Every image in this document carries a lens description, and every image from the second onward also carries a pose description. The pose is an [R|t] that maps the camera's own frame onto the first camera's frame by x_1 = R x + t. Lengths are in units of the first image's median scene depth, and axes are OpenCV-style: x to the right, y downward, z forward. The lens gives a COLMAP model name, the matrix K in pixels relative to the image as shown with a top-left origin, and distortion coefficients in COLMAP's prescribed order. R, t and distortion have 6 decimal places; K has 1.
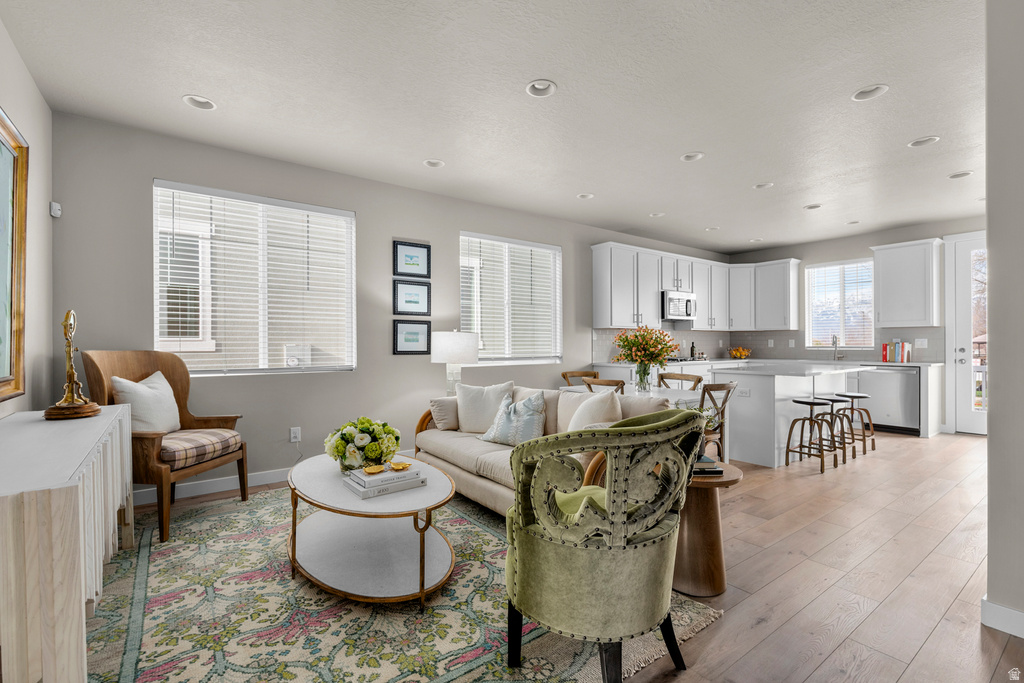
lens RADIAL K [[460.0, 0, 511.4], [0, 460.0, 341.3], [0, 0, 1]] dist [-0.002082, -0.000537]
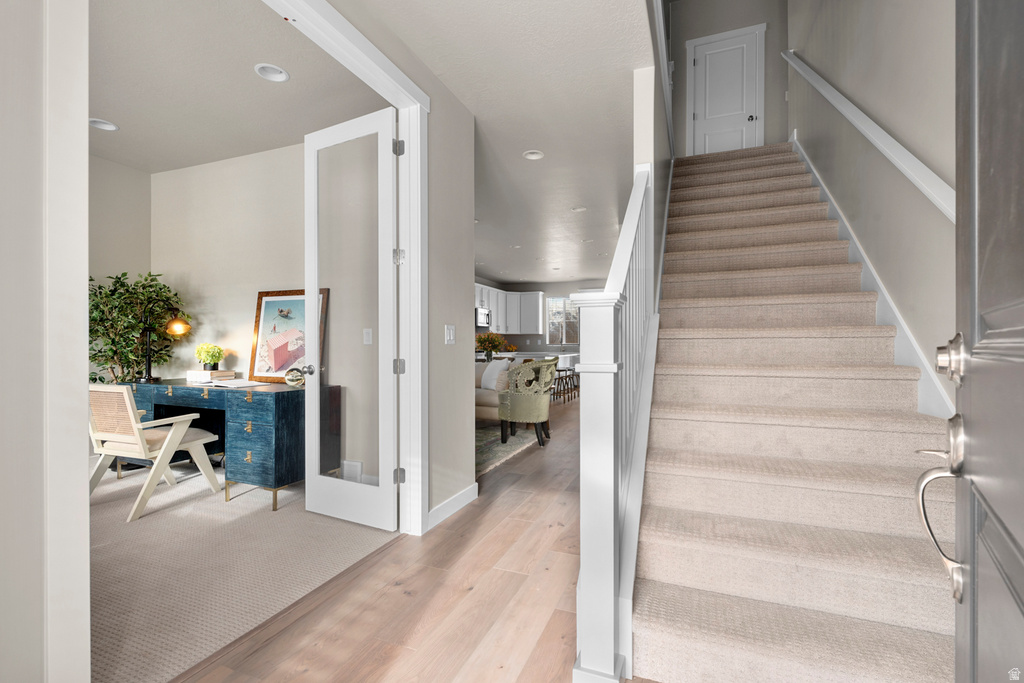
lens RADIAL K [[460.0, 0, 512.2], [0, 460.0, 345.3], [0, 0, 1]] dist [-0.002082, -0.000537]
pose [[0.850784, 0.000169, 0.525515, -0.400763], [-0.001783, 0.999995, 0.002565, 0.013535], [-0.525512, -0.003120, 0.850780, -0.417408]]
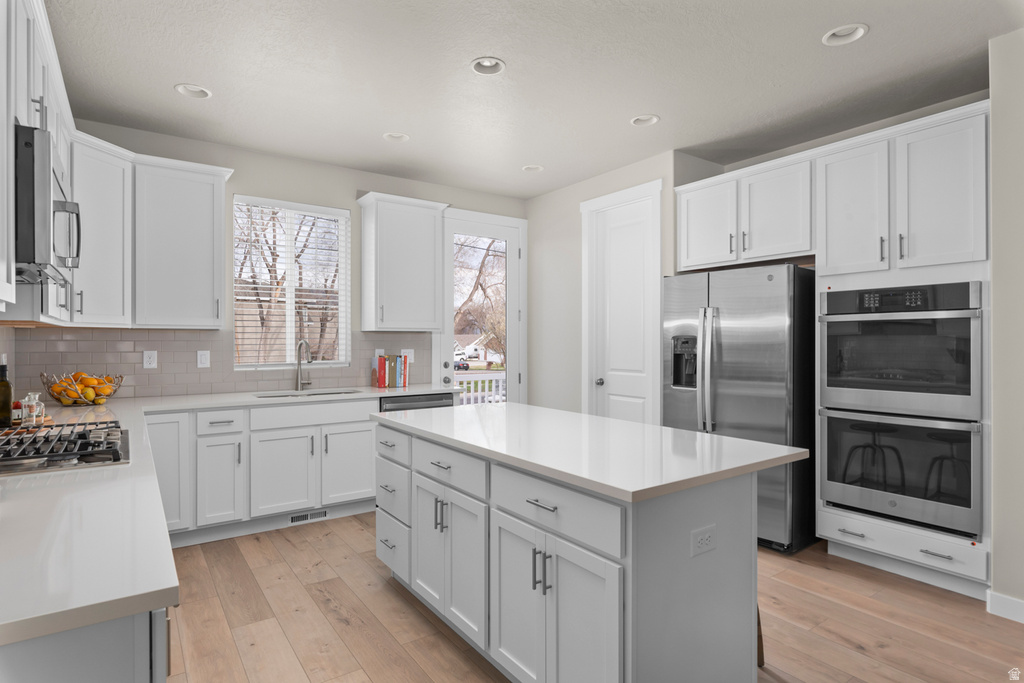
lens RADIAL K [[573.5, 0, 512.7], [0, 573.5, 342.3], [0, 0, 1]] dist [-0.000395, 0.002289]
pose [[0.045805, -0.003087, 0.998946, 0.068899], [-0.004302, 0.999985, 0.003288, -0.017725], [-0.998941, -0.004448, 0.045791, 0.777211]]
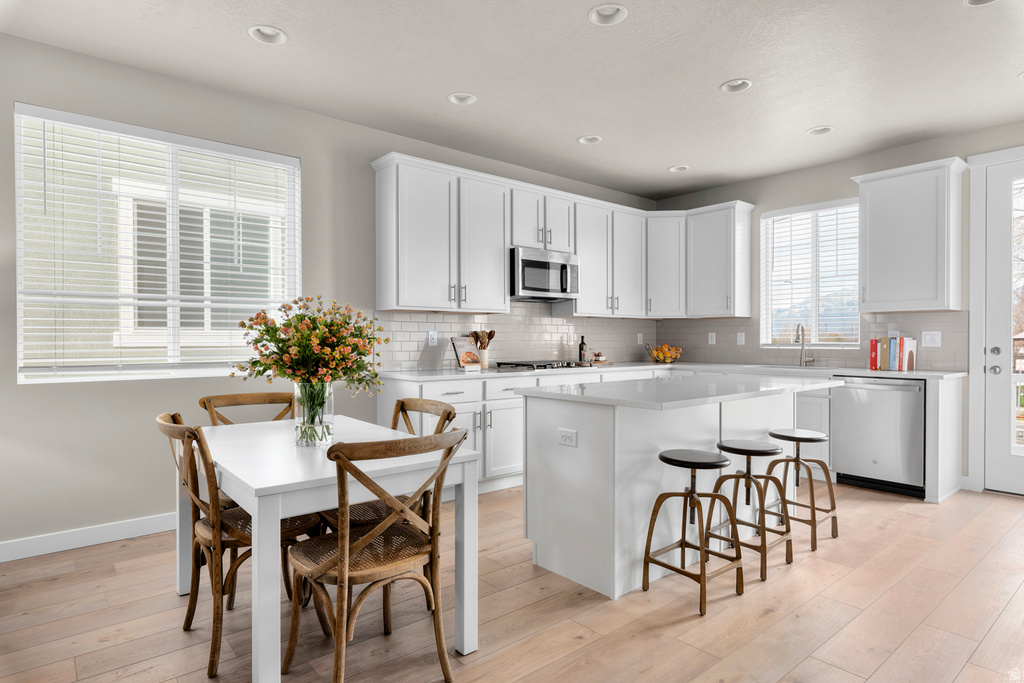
lens RADIAL K [[573.5, 0, 512.3], [0, 573.5, 339.1], [0, 0, 1]] dist [-0.000395, 0.002289]
pose [[0.997815, 0.002991, 0.066004, 0.287862], [-0.003401, 0.999976, 0.006104, 0.001822], [-0.065984, -0.006315, 0.997801, 0.280292]]
